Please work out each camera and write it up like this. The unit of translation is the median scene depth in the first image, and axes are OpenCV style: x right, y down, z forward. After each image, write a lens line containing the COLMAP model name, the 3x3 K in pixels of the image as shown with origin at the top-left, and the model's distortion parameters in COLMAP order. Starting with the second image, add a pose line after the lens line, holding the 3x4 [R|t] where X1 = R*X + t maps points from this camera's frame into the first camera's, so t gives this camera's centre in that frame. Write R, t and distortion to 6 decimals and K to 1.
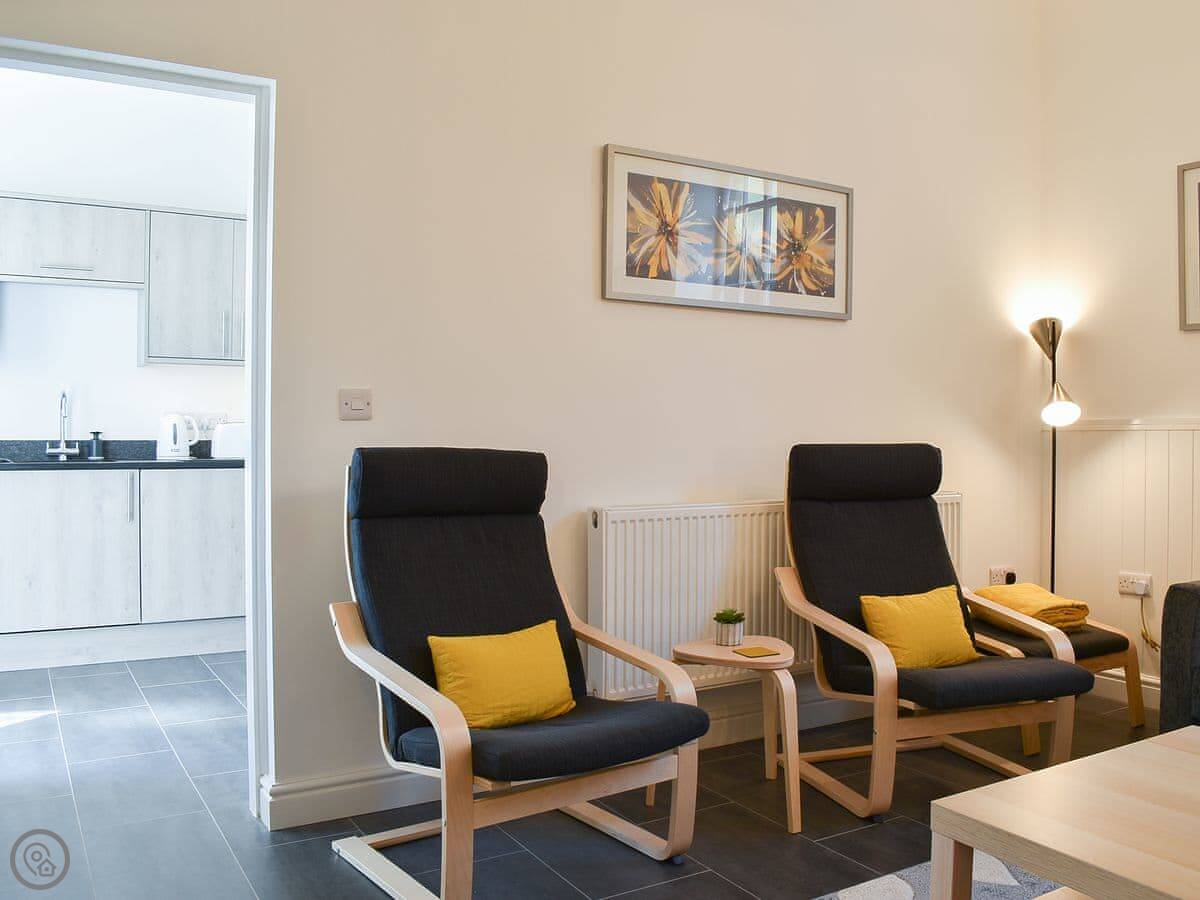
lens RADIAL K [[1047.4, 0, 704.2], [0, 1047.4, 449.6], [0, 0, 1]] dist [-0.093505, -0.000088]
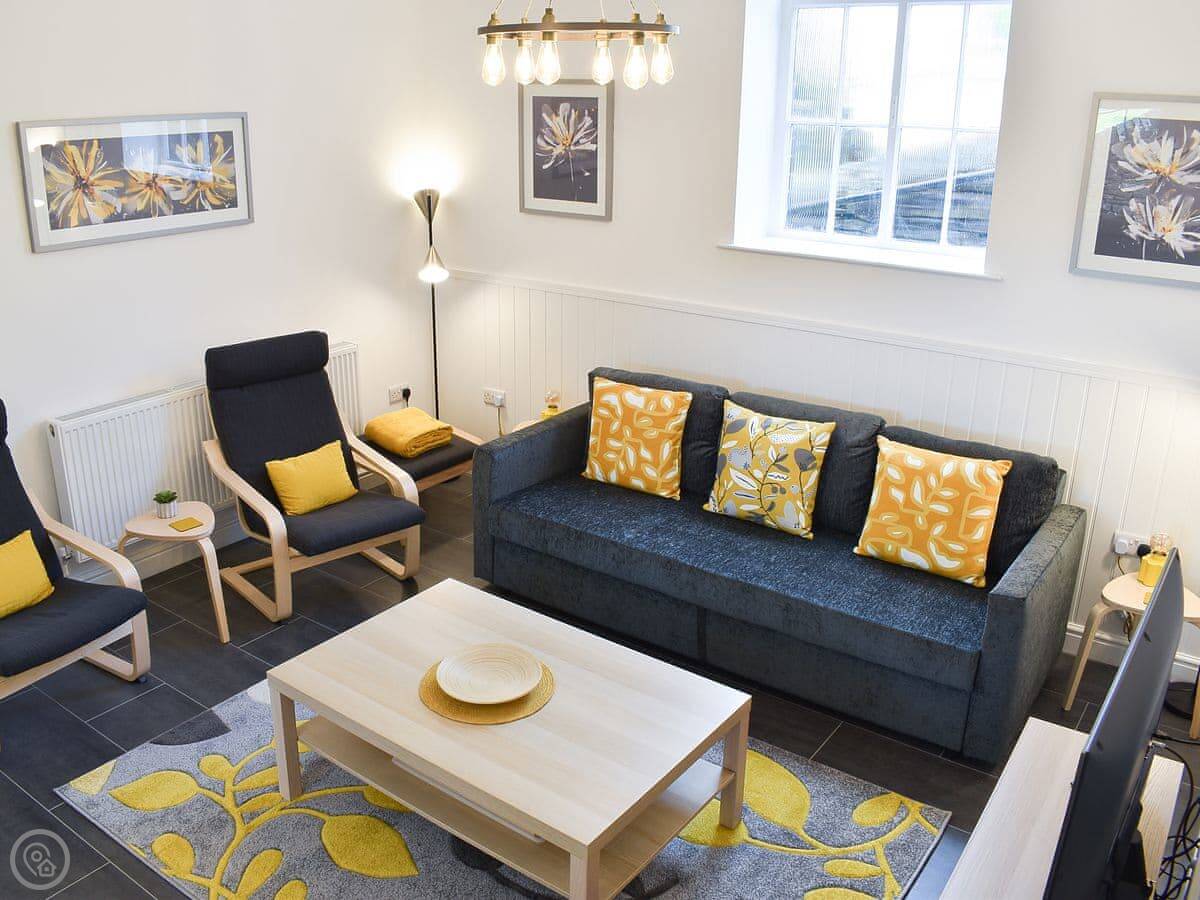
lens RADIAL K [[1020.9, 0, 562.3], [0, 1020.9, 448.5], [0, 0, 1]] dist [-0.081500, 0.004855]
pose [[0.943818, -0.102987, 0.314008, 0.094493], [-0.002095, 0.948316, 0.317321, -0.285043], [-0.330459, -0.300151, 0.894822, -0.302959]]
